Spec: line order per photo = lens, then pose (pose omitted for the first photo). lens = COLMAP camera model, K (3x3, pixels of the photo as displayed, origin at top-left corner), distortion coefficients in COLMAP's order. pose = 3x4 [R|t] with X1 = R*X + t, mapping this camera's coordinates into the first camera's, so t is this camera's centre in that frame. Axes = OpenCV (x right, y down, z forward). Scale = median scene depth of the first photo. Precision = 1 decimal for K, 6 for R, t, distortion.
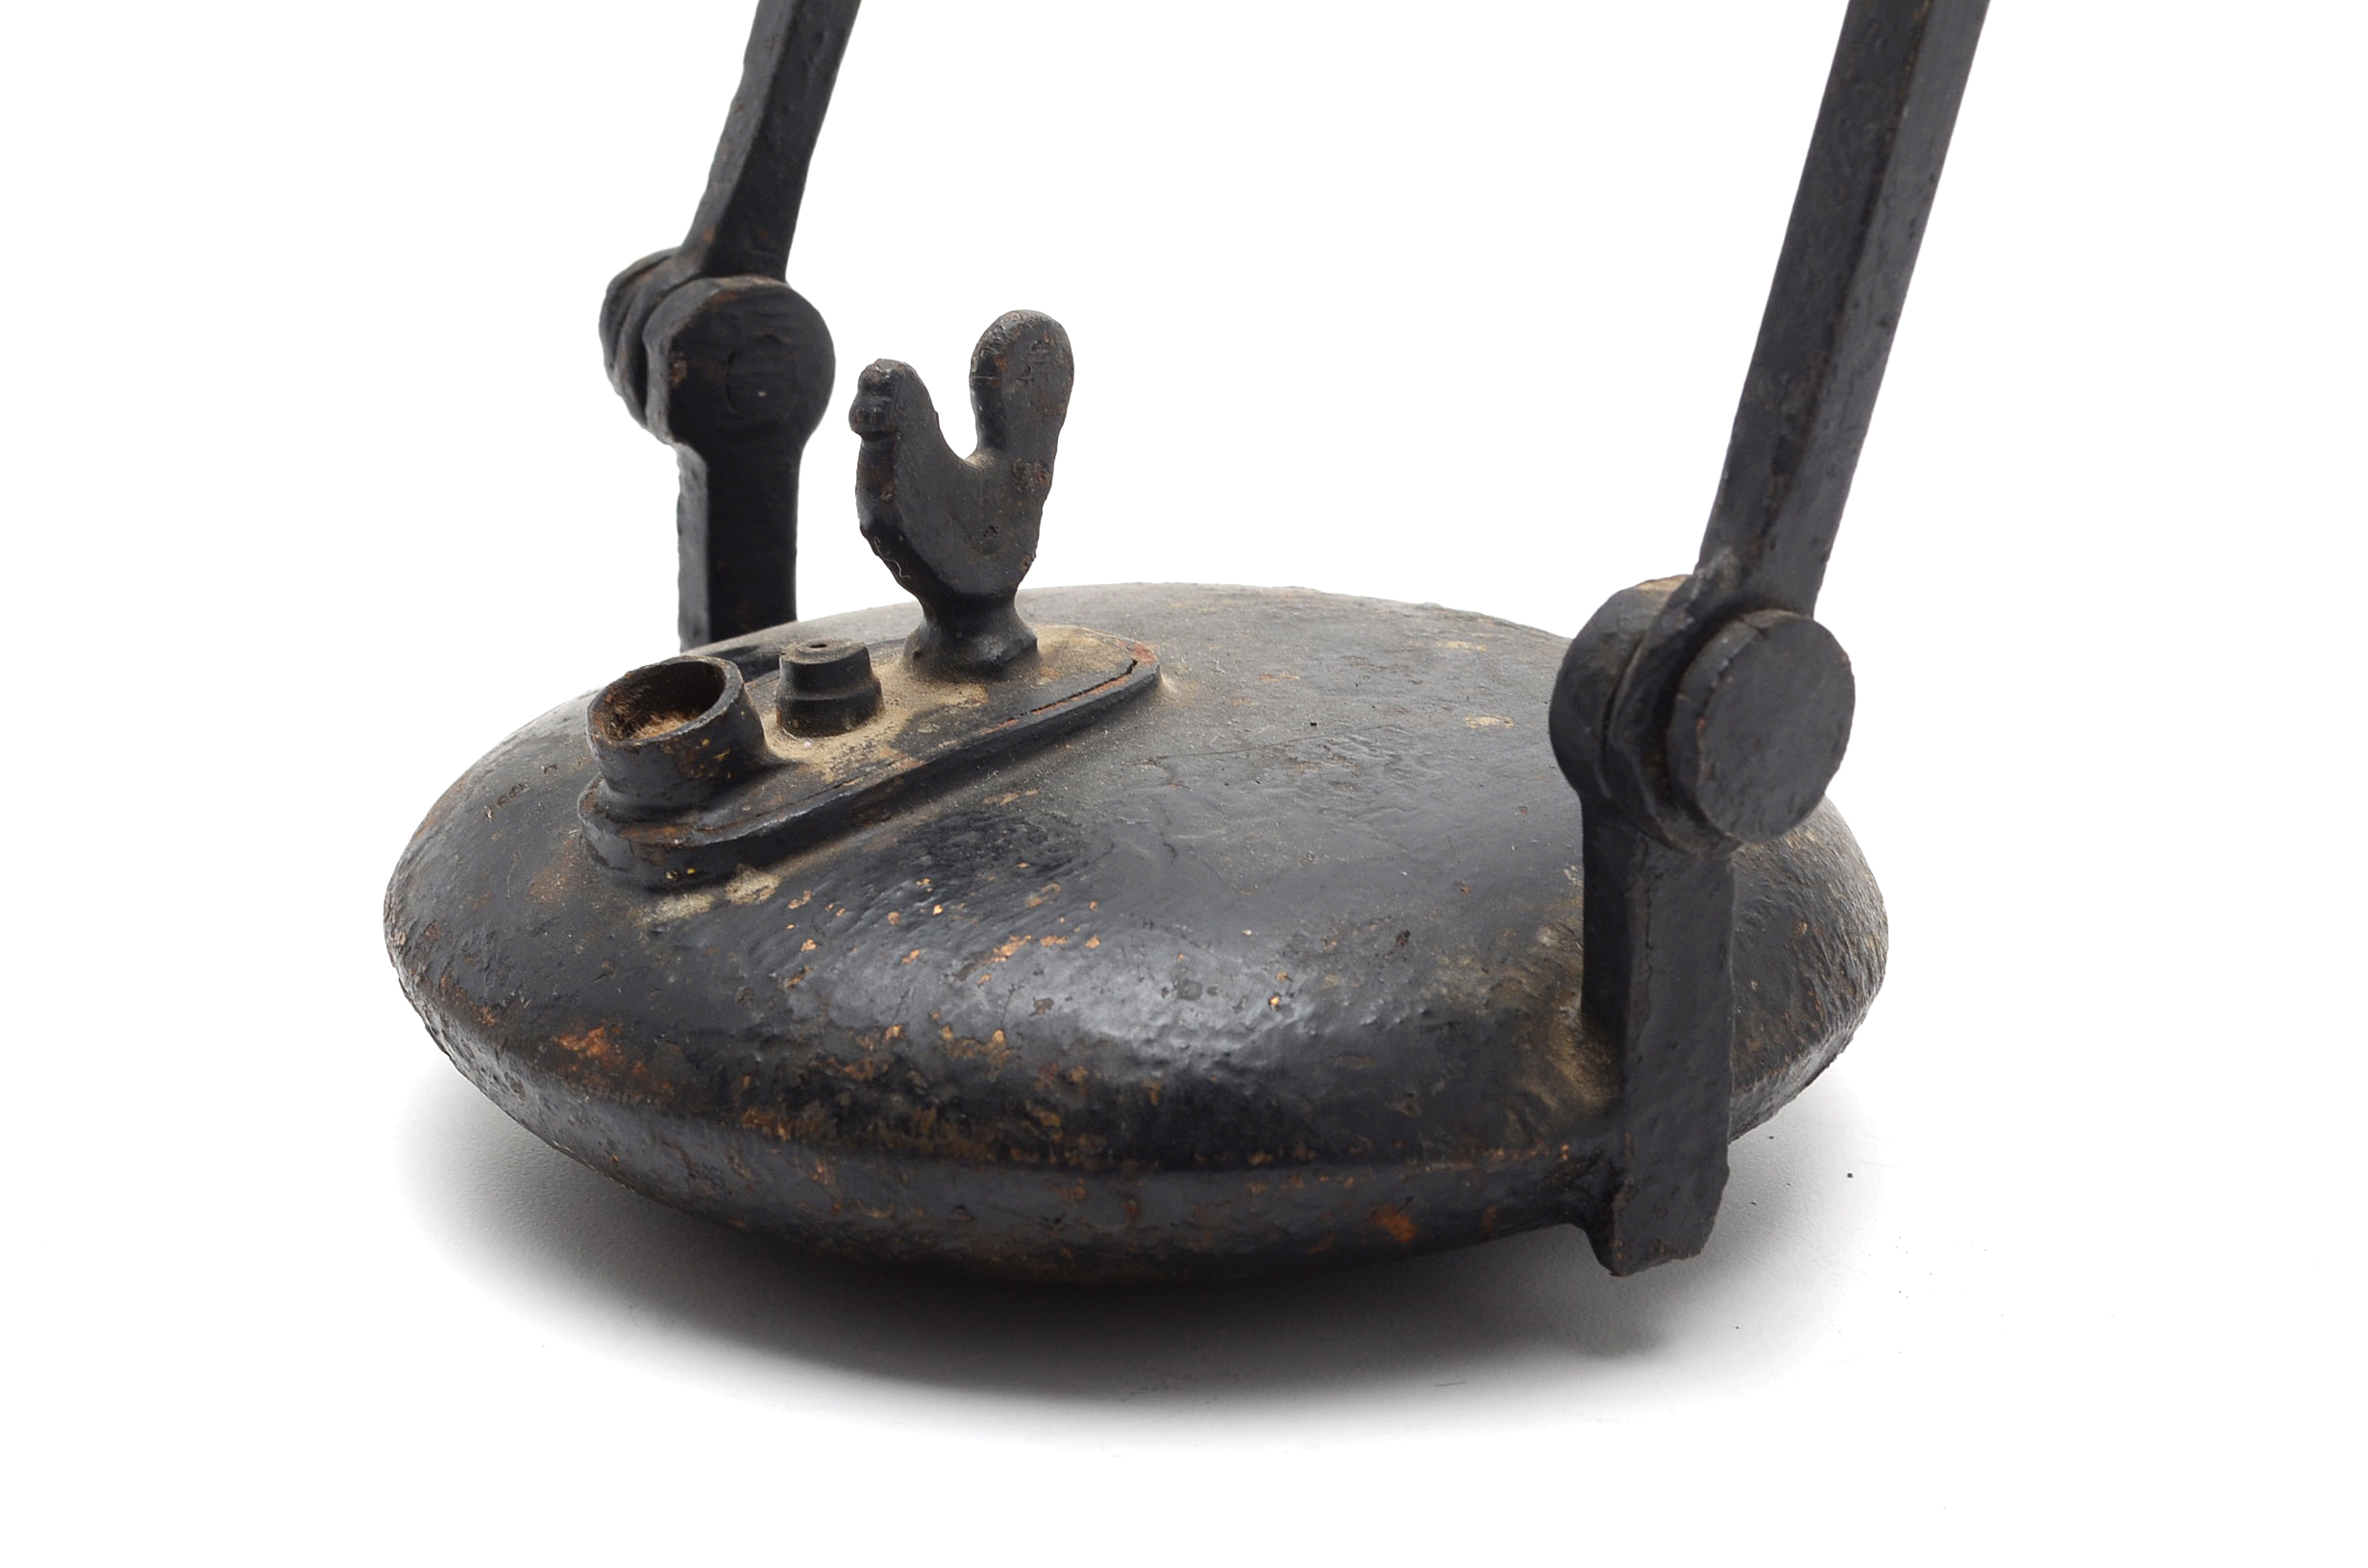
lens RADIAL K [[5248.2, 0, 1178.5], [0, 5248.2, 785.7], [0, 0, 1]] dist [0.053087, 0.000000]
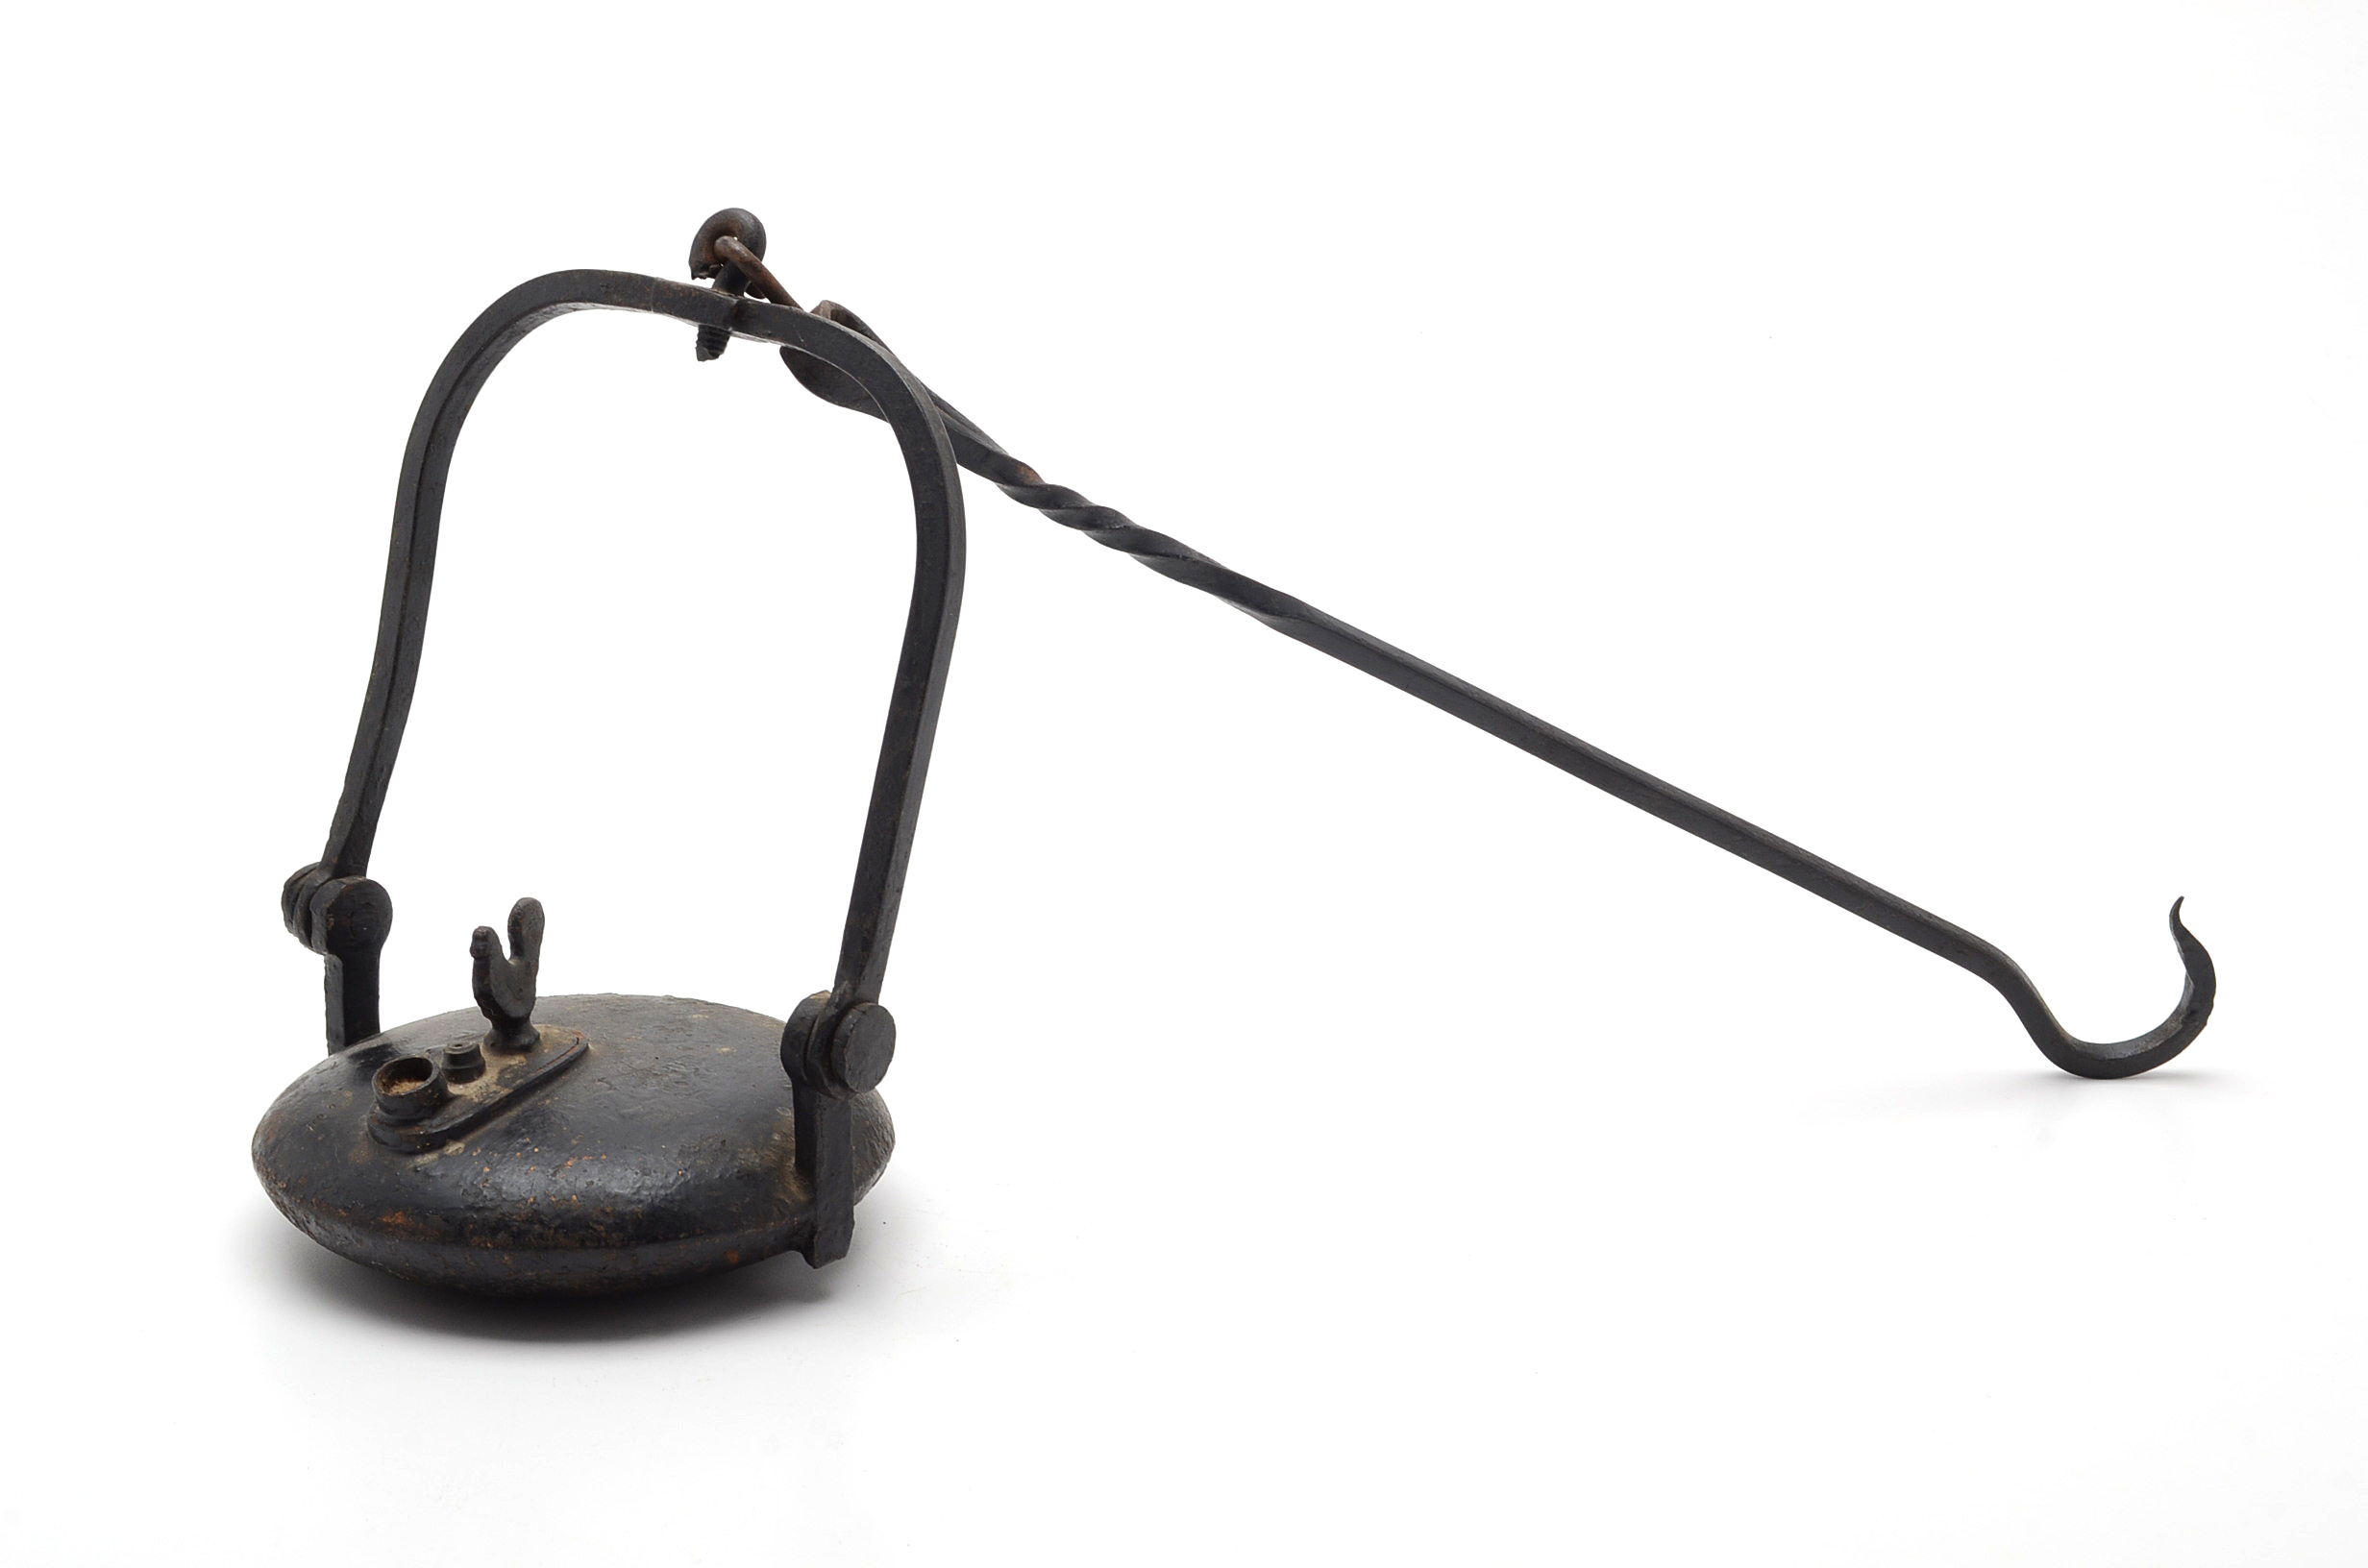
lens RADIAL K [[4449.6, 0, 1183.8], [0, 4449.6, 782.3], [0, 0, 1]] dist [0.010134, 0.000000]
pose [[0.955187, -0.075298, 0.286264, -0.340210], [0.087367, 0.995736, -0.029606, -0.059909], [-0.282814, 0.053290, 0.957693, -1.101386]]
